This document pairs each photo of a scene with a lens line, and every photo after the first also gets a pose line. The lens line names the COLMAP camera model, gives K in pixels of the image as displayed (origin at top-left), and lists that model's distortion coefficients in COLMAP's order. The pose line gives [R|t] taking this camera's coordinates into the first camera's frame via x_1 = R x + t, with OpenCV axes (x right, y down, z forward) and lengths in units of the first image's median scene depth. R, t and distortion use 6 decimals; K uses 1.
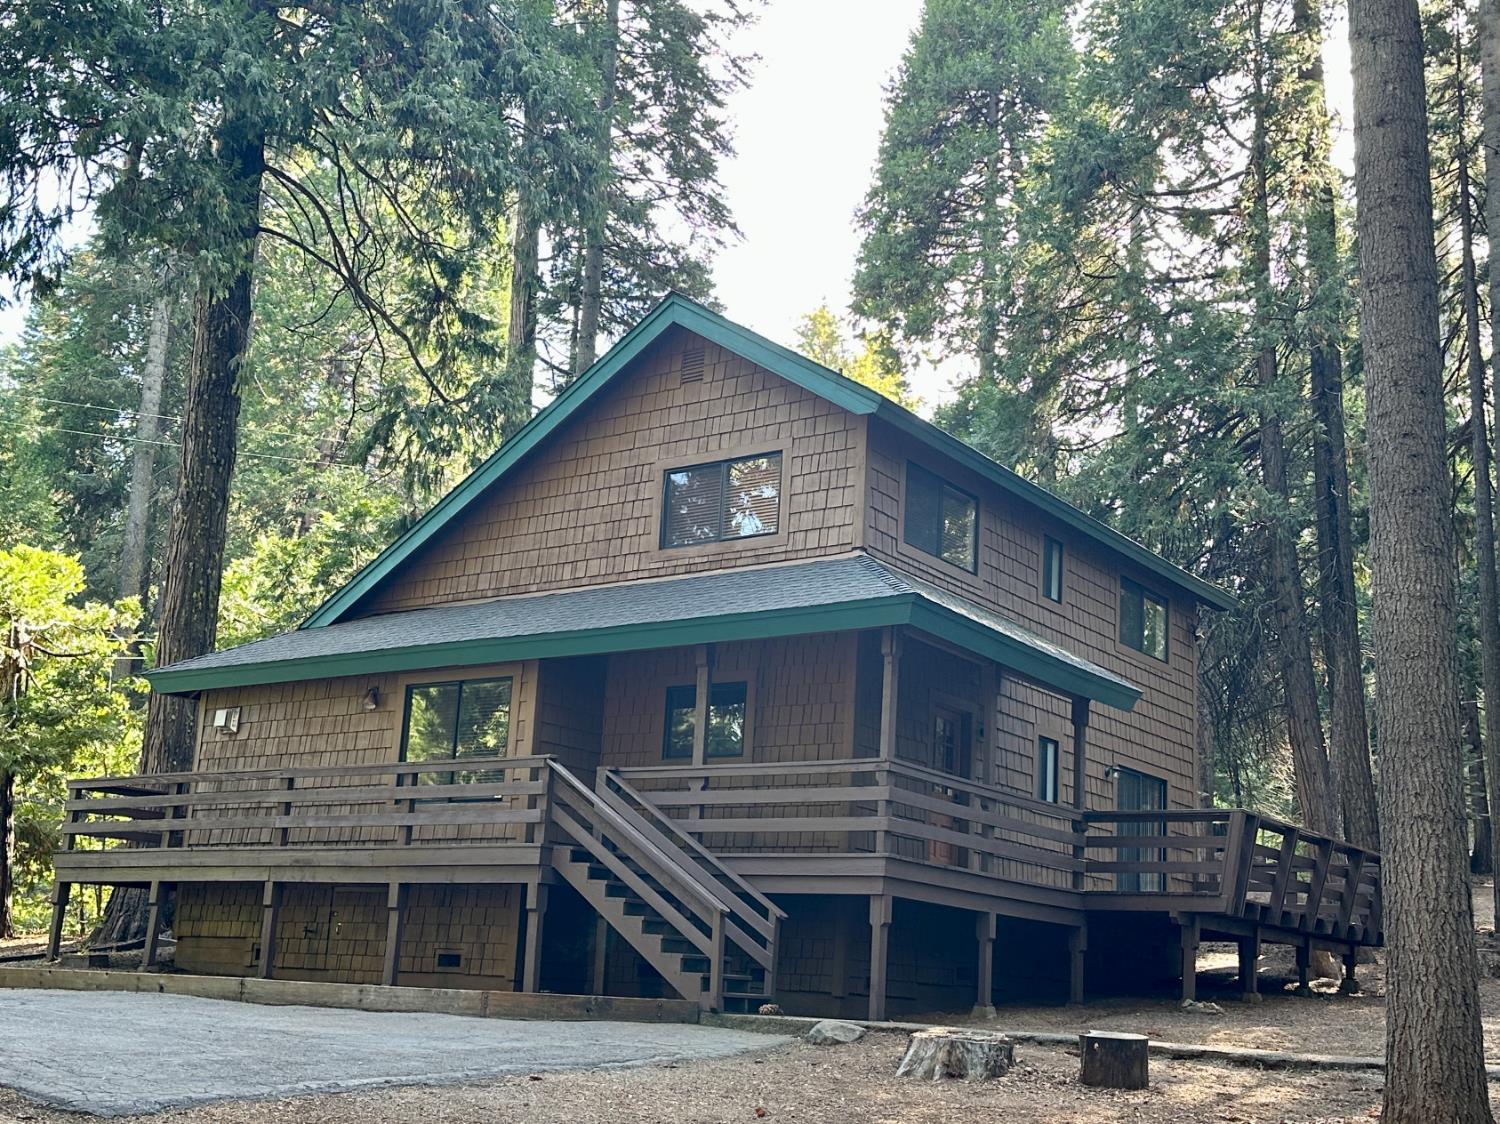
lens RADIAL K [[1703.9, 0, 755.4], [0, 1703.9, 655.4], [0, 0, 1]] dist [0.055743, 0.011363]
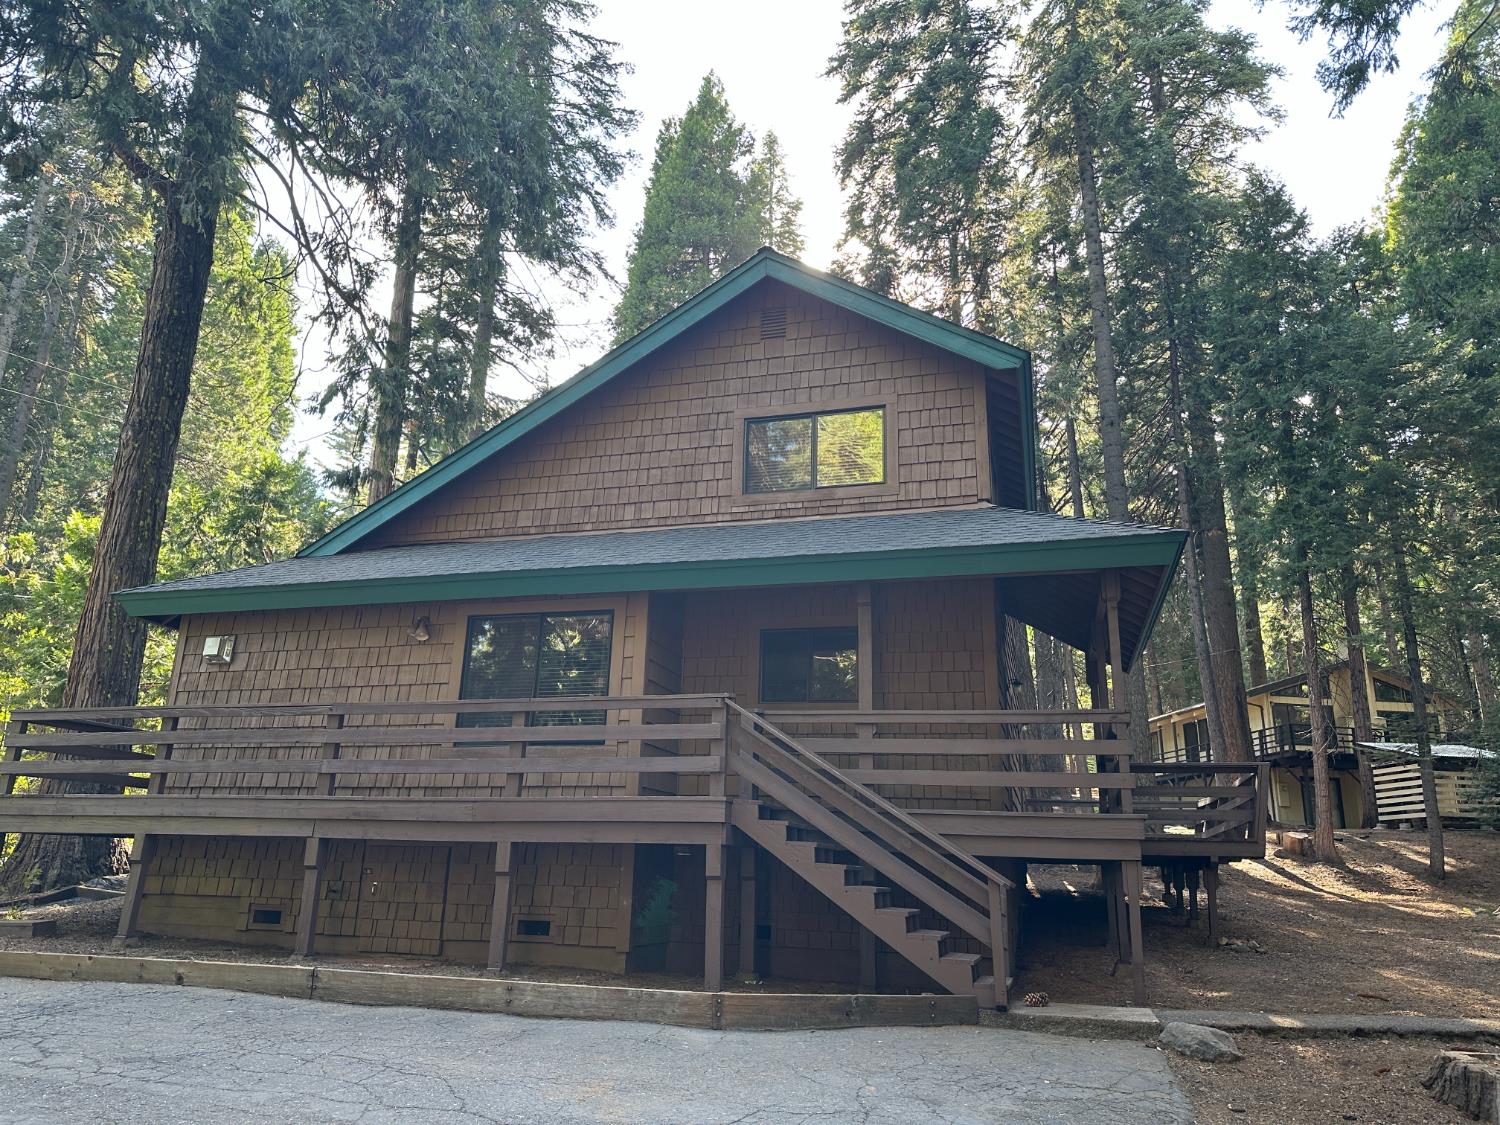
lens RADIAL K [[1060.4, 0, 723.0], [0, 1060.4, 553.1], [0, 0, 1]] dist [0.094344, -0.138480]
pose [[0.948603, 0.072261, 0.308107, -0.264094], [-0.043851, 0.994204, -0.098165, 0.035503], [-0.313415, 0.079609, 0.946273, 0.420995]]
